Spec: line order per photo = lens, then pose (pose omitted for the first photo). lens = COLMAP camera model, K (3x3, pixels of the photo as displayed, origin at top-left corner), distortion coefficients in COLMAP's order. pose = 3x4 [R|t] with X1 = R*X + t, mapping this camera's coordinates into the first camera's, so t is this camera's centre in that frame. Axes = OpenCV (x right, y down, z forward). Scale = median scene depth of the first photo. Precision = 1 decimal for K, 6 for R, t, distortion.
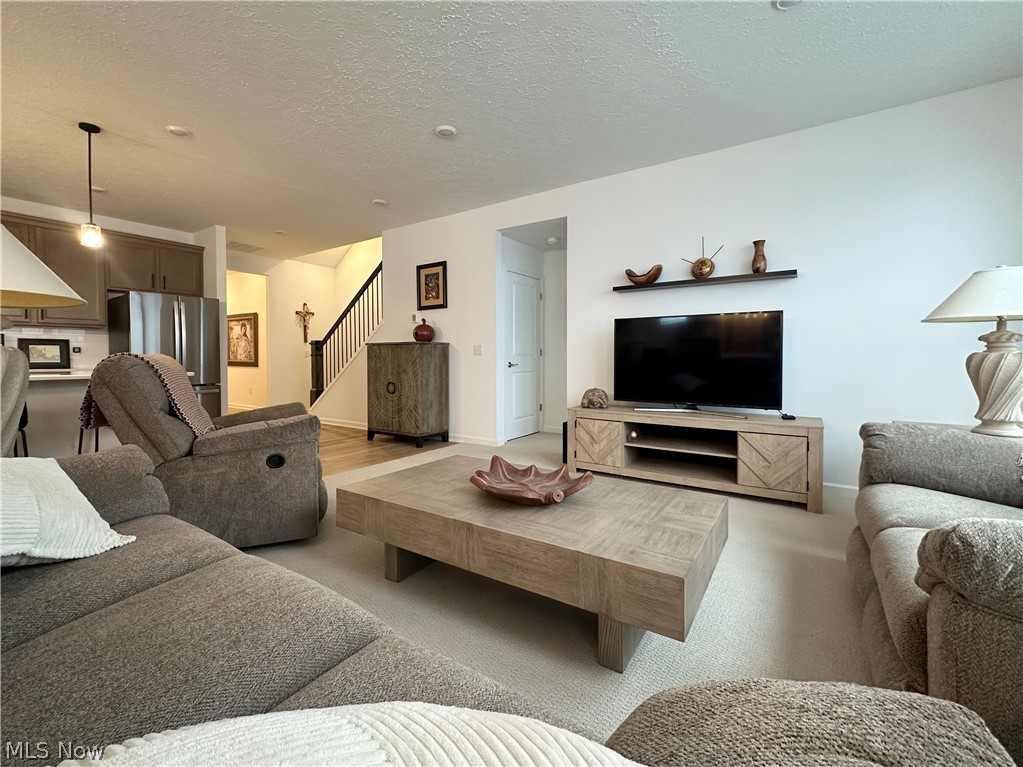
lens RADIAL K [[445.7, 0, 499.7], [0, 445.7, 362.9], [0, 0, 1]] dist [0.000830, 0.000287]
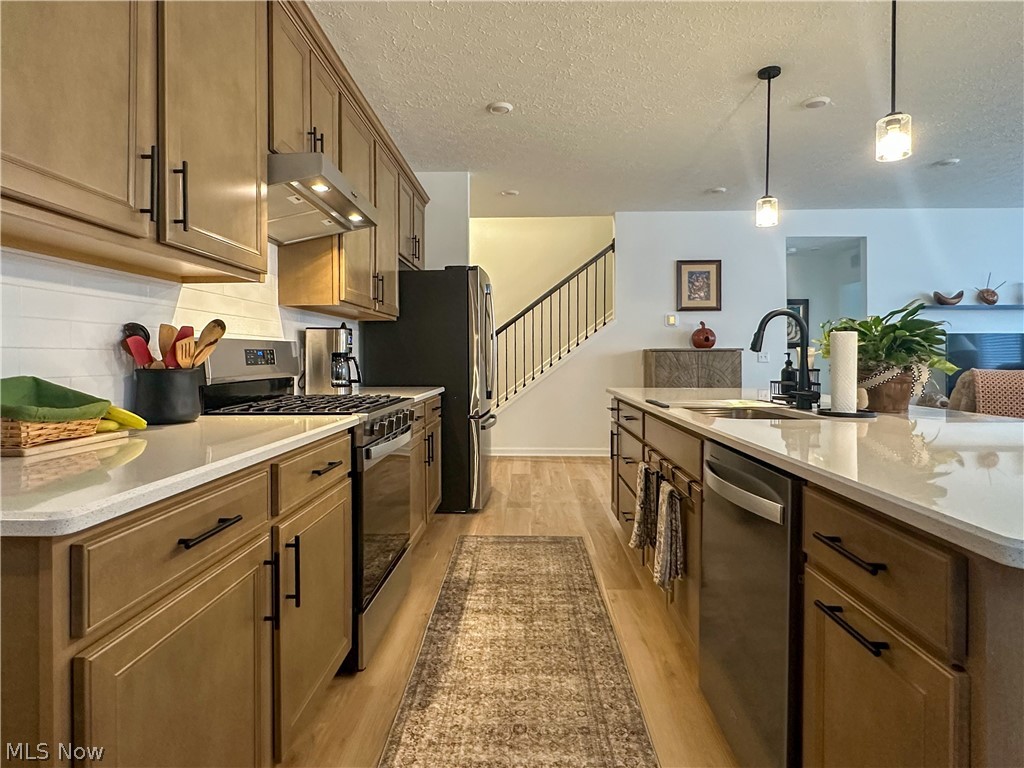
lens RADIAL K [[567.8, 0, 512.9], [0, 567.8, 354.5], [0, 0, 1]] dist [0.001994, 0.000253]
pose [[0.837557, 0.003949, 0.546336, -1.184590], [0.006284, 0.999838, -0.016859, -0.019277], [-0.546314, 0.017554, 0.837397, 0.280194]]
